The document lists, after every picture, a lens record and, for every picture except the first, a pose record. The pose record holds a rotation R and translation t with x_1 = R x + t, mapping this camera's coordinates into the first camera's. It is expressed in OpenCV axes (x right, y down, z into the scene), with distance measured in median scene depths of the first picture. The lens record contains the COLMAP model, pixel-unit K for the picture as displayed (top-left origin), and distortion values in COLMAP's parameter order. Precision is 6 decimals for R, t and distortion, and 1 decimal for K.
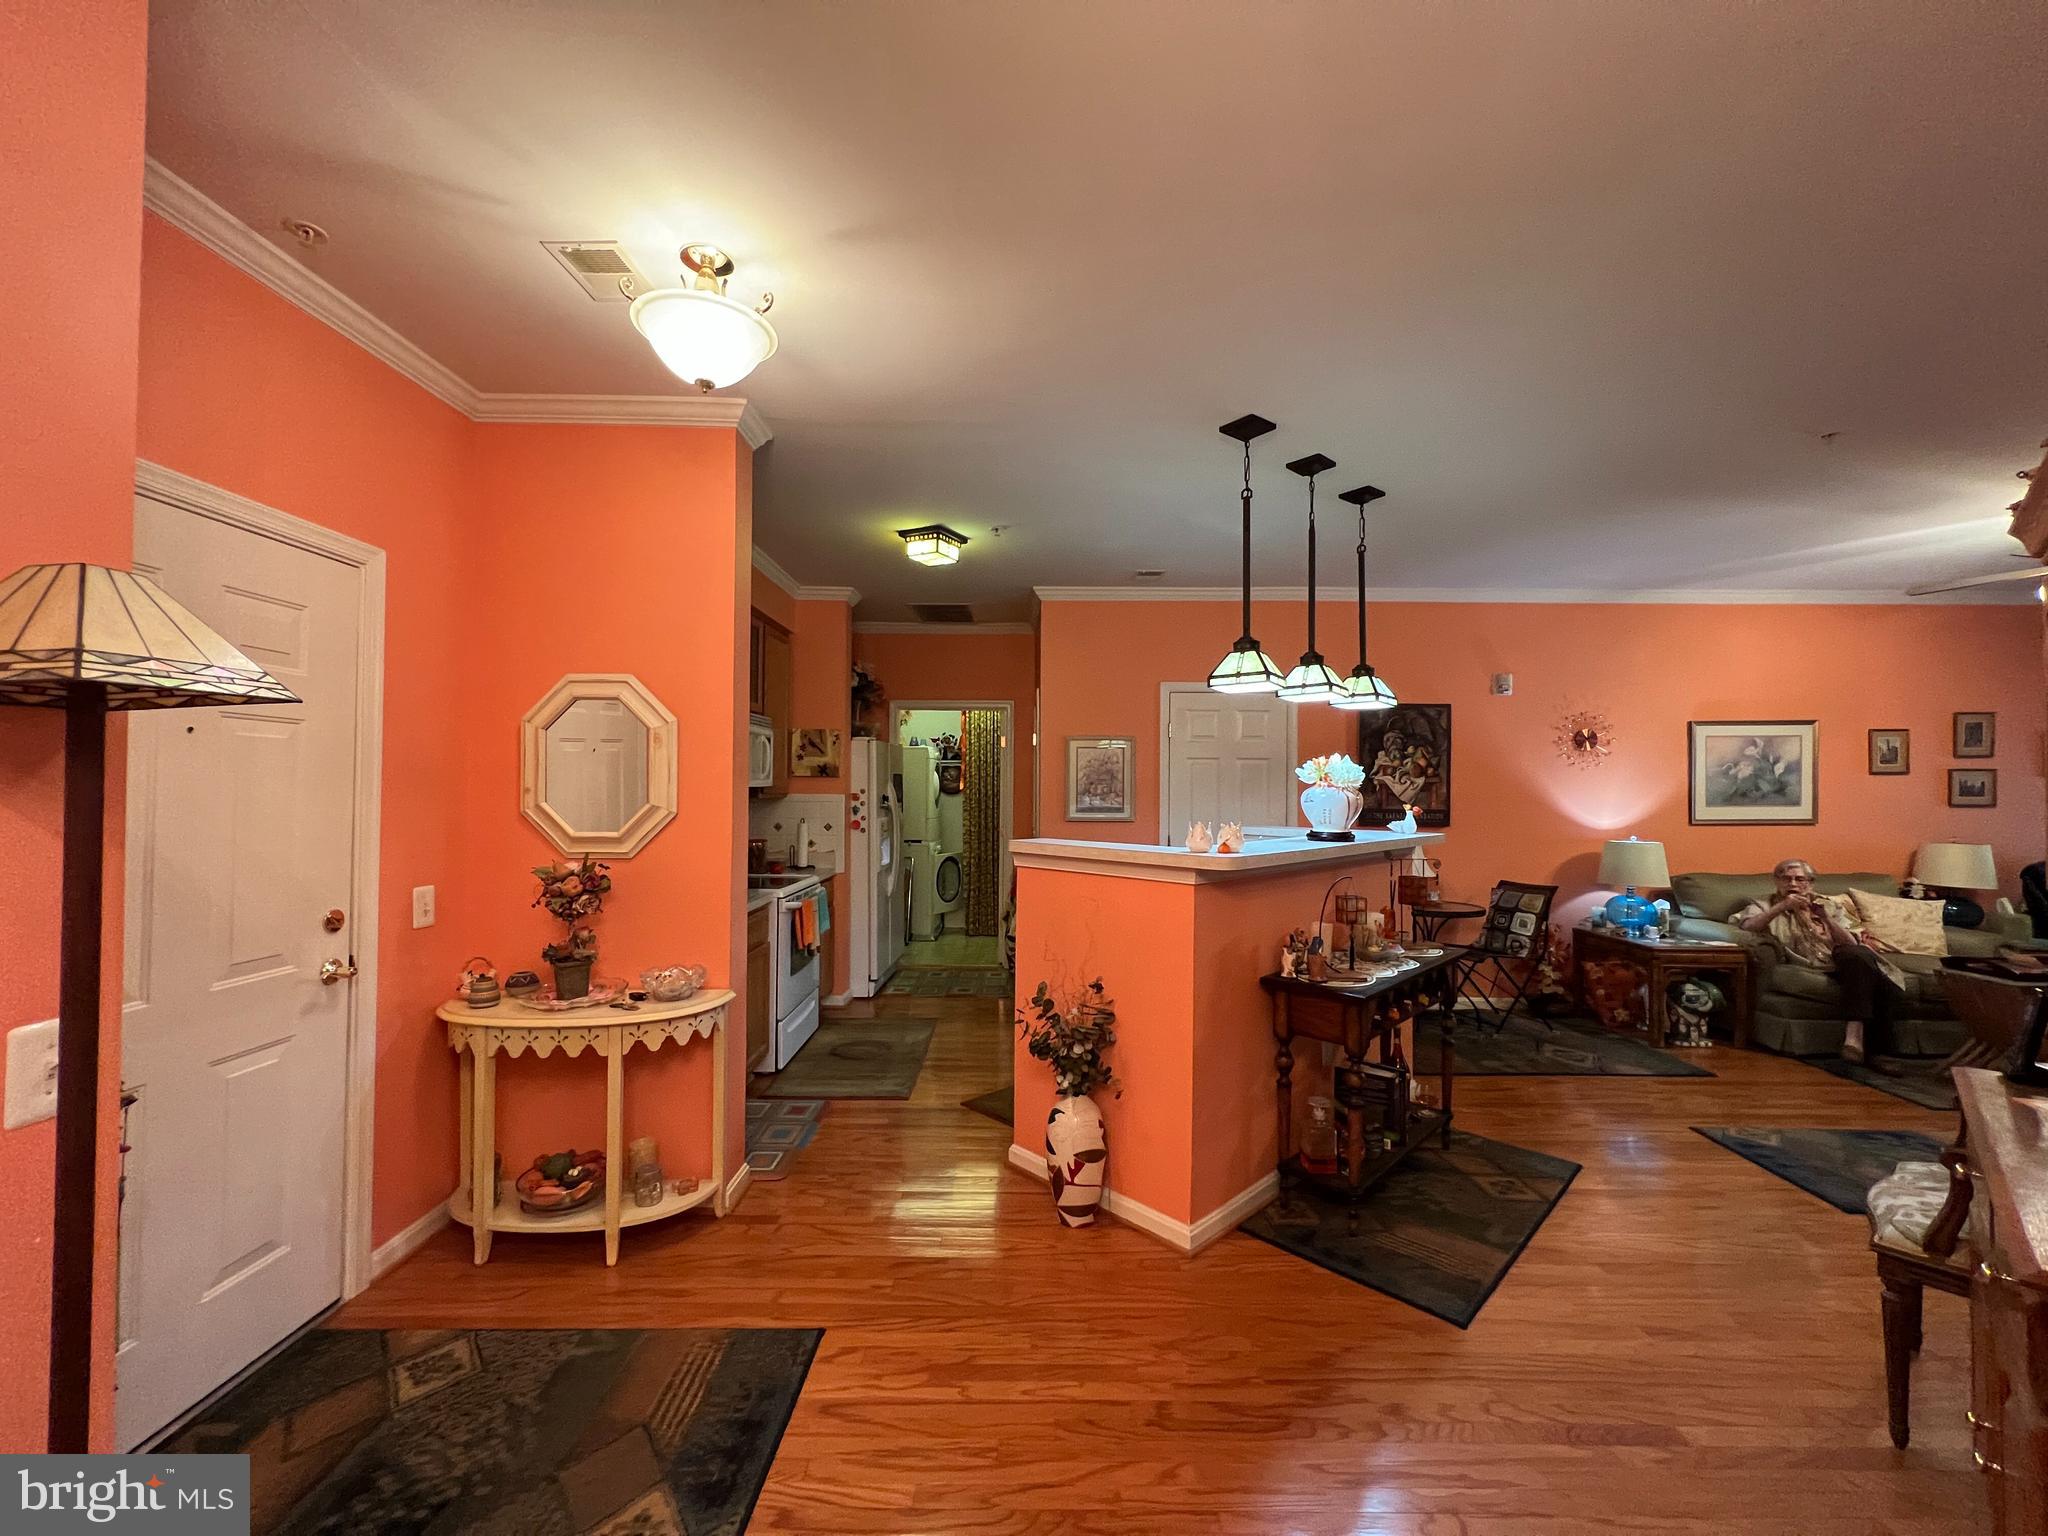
lens RADIAL K [[822.2, 0, 1032.5], [0, 822.2, 772.5], [0, 0, 1]] dist [-0.001854, 0.000098]
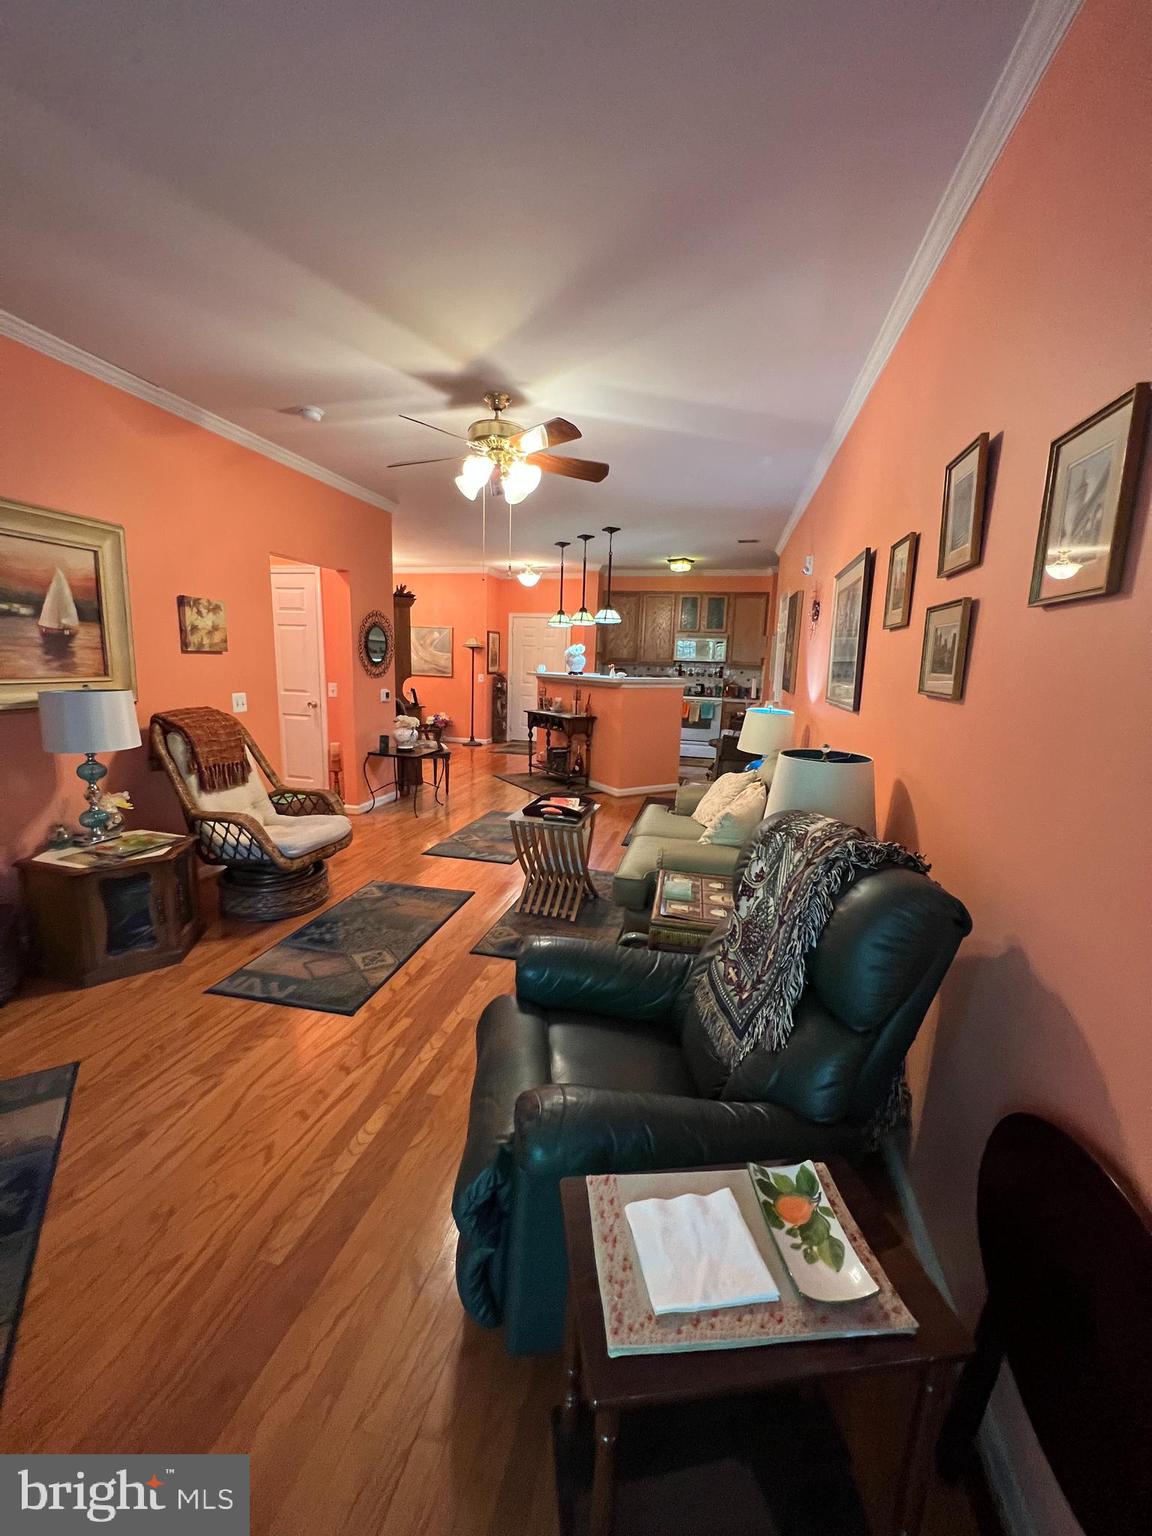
lens RADIAL K [[616.7, 0, 568.8], [0, 616.7, 768.8], [0, 0, 1]] dist [-0.001854, 0.000098]
pose [[-0.243571, 0.158730, -0.956806, 1.500943], [-0.021048, 0.985420, 0.168835, 0.028426], [0.969655, 0.061262, -0.236679, 0.898490]]
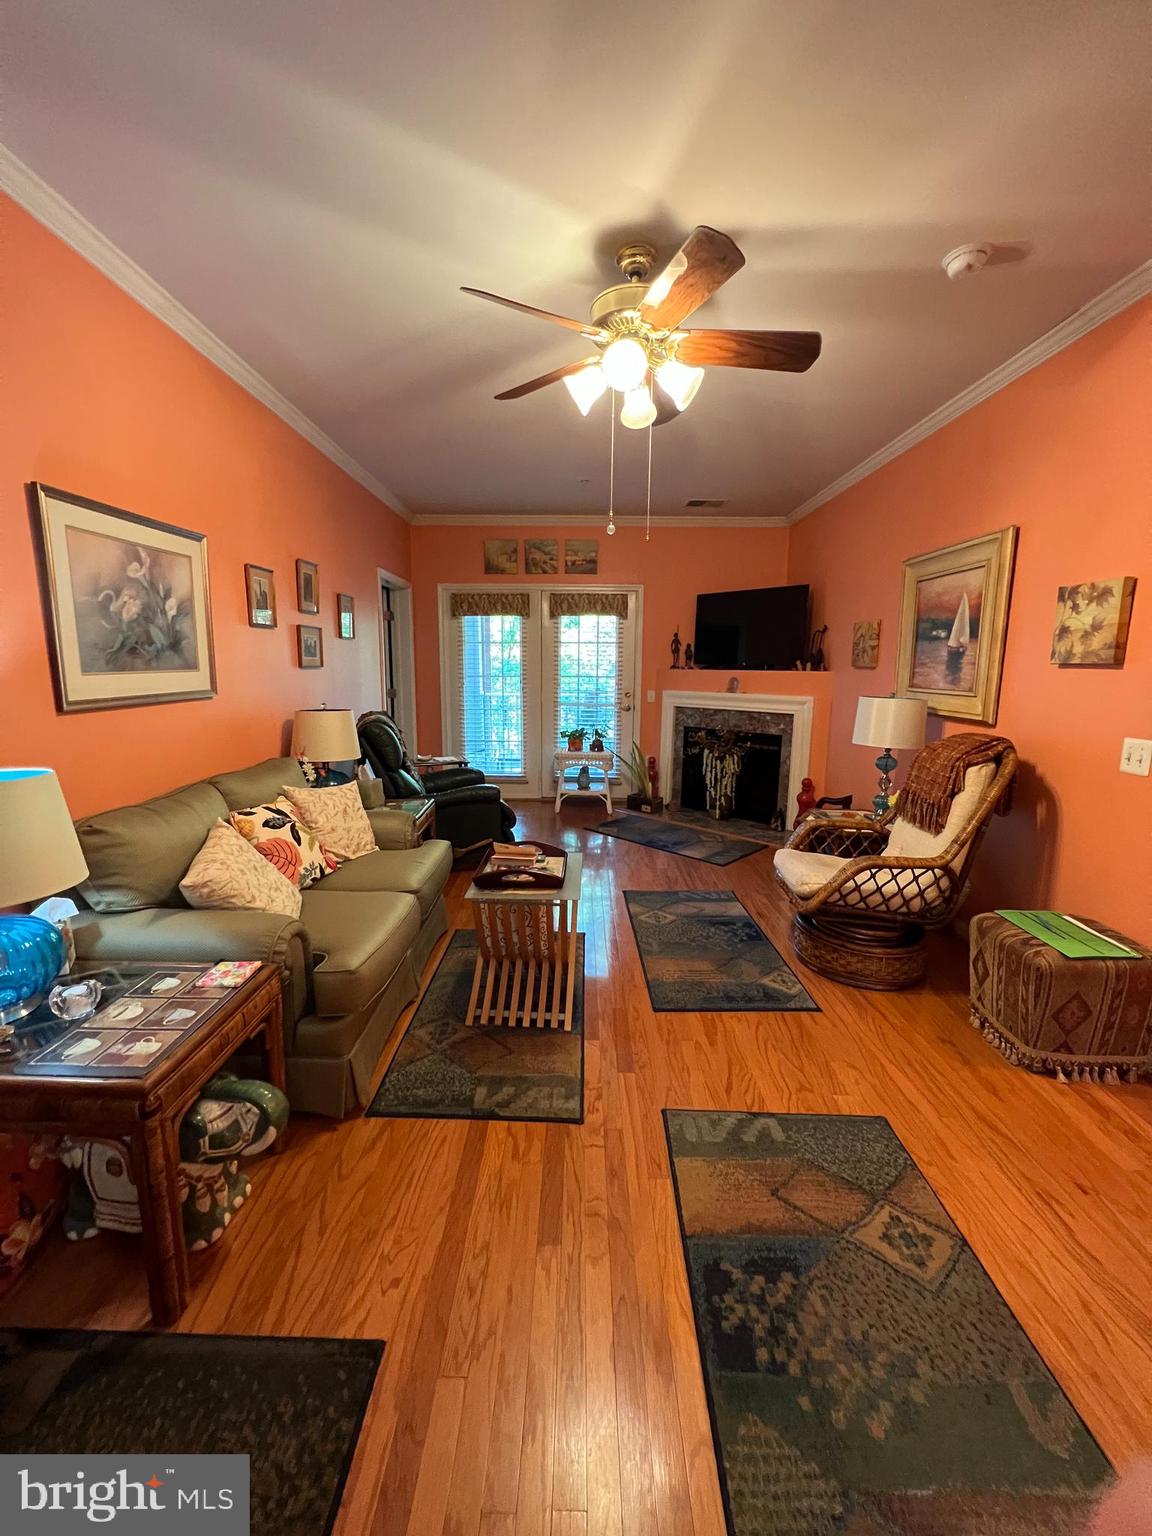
lens RADIAL K [[616.7, 0, 570.0], [0, 616.7, 770.8], [0, 0, 1]] dist [-0.001854, 0.000098]
pose [[0.019781, -0.175785, 0.984230, 0.449149], [-0.018424, 0.984191, 0.176148, 0.028074], [-0.999635, -0.021618, 0.016229, 0.697825]]
